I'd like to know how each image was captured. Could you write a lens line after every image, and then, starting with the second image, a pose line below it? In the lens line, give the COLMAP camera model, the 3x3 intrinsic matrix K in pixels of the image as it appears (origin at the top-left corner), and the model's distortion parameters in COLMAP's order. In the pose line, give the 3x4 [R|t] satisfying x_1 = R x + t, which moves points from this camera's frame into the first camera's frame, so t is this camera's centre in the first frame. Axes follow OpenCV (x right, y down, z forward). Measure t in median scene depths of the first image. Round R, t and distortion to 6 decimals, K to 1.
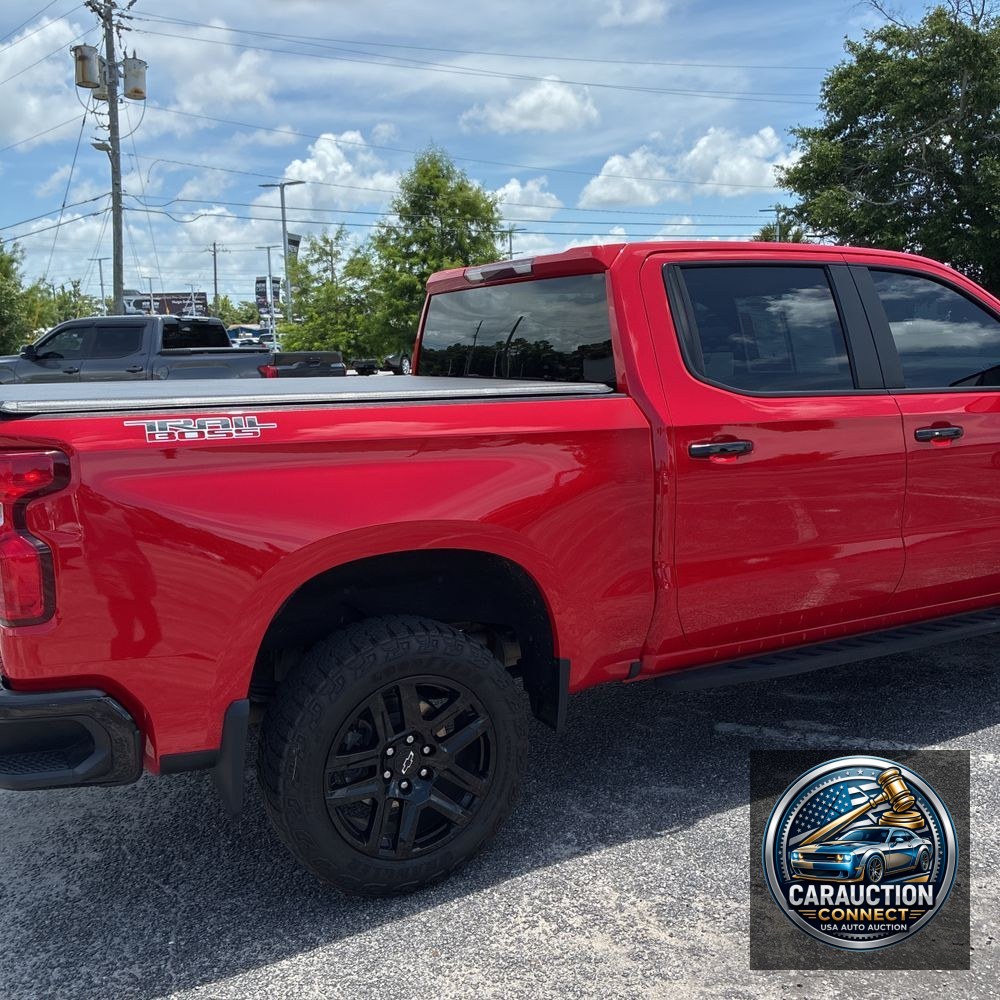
lens RADIAL K [[1011.4, 0, 500.0], [0, 1011.4, 500.0], [0, 0, 1]] dist [-0.000054, 0.039314]
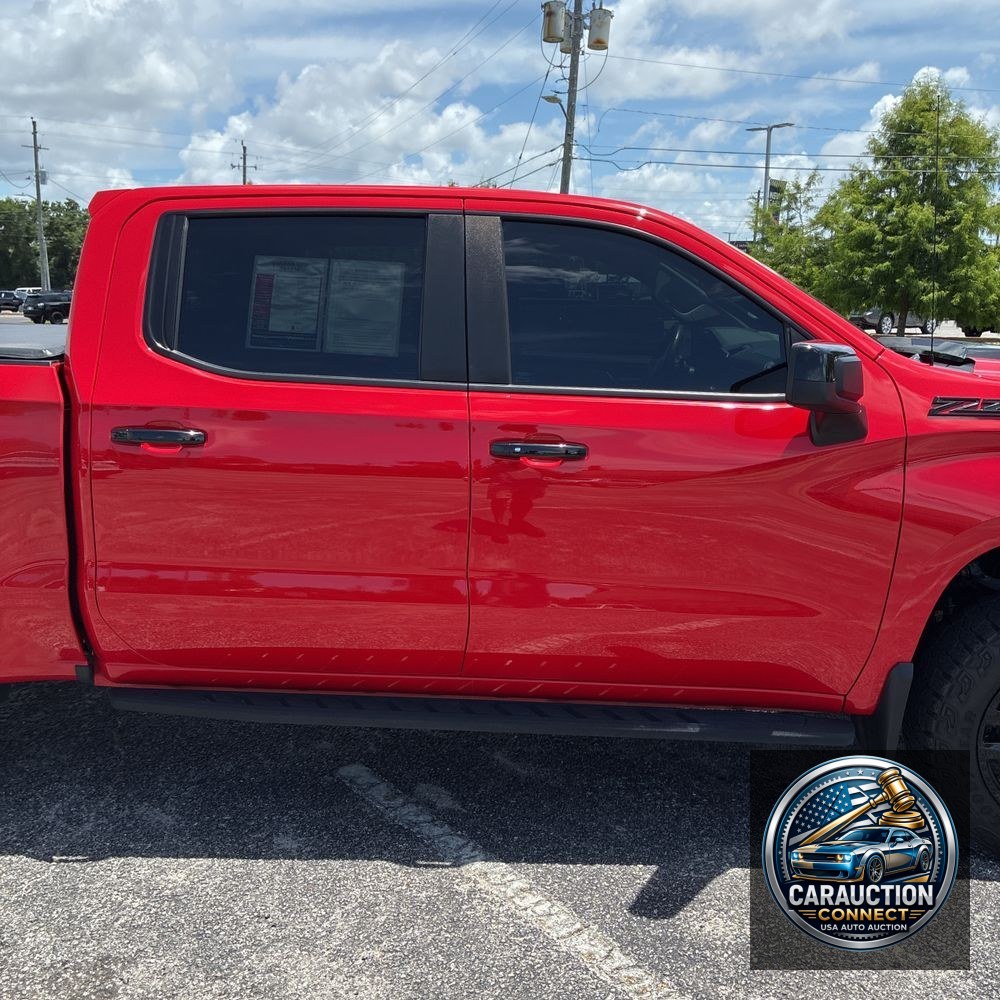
lens RADIAL K [[1011.4, 0, 500.0], [0, 1011.4, 500.0], [0, 0, 1]] dist [-0.000054, 0.039314]
pose [[0.866320, 0.137029, -0.480326, 0.085976], [-0.113722, 0.990488, 0.077459, -0.009433], [0.486372, -0.012481, 0.873663, 0.040074]]
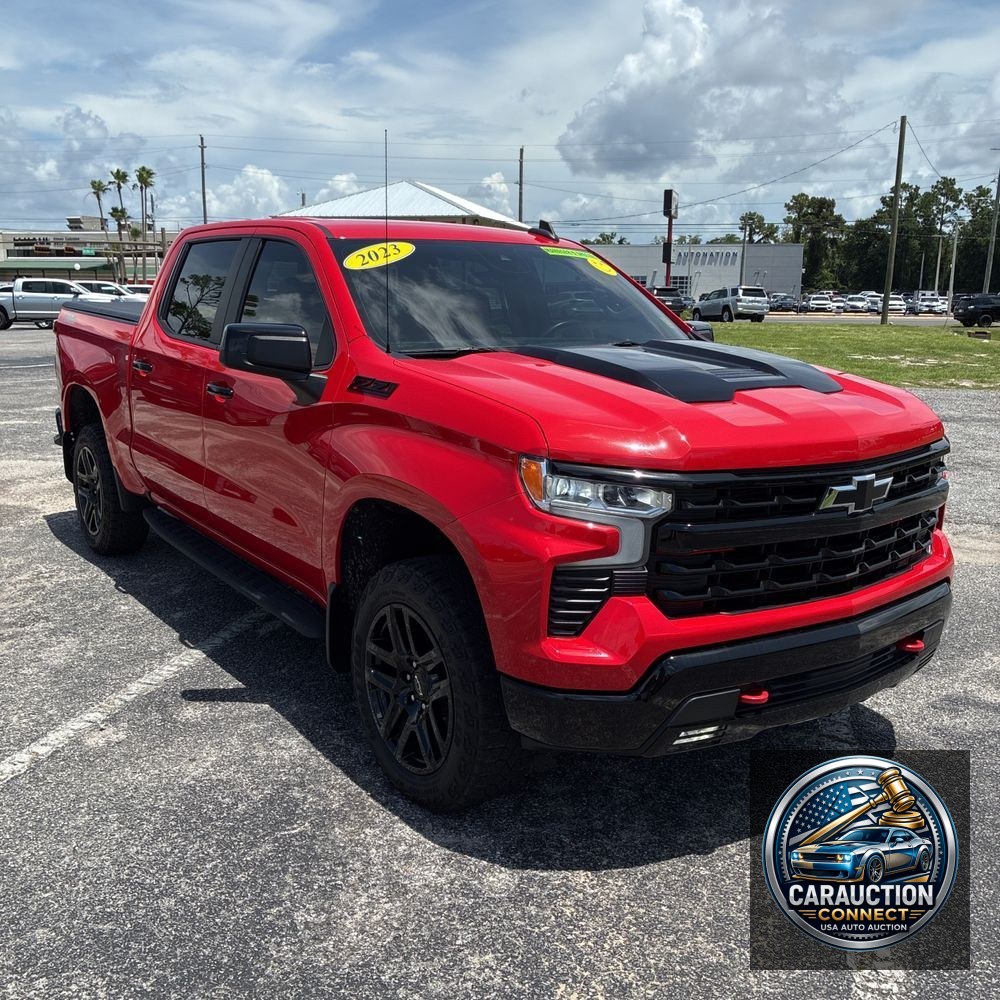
lens RADIAL K [[1011.4, 0, 500.0], [0, 1011.4, 500.0], [0, 0, 1]] dist [-0.000054, 0.039314]
pose [[0.132181, 0.237762, -0.962288, 0.202719], [-0.175090, 0.961141, 0.213428, -0.031998], [0.975639, 0.140276, 0.168674, 0.151133]]
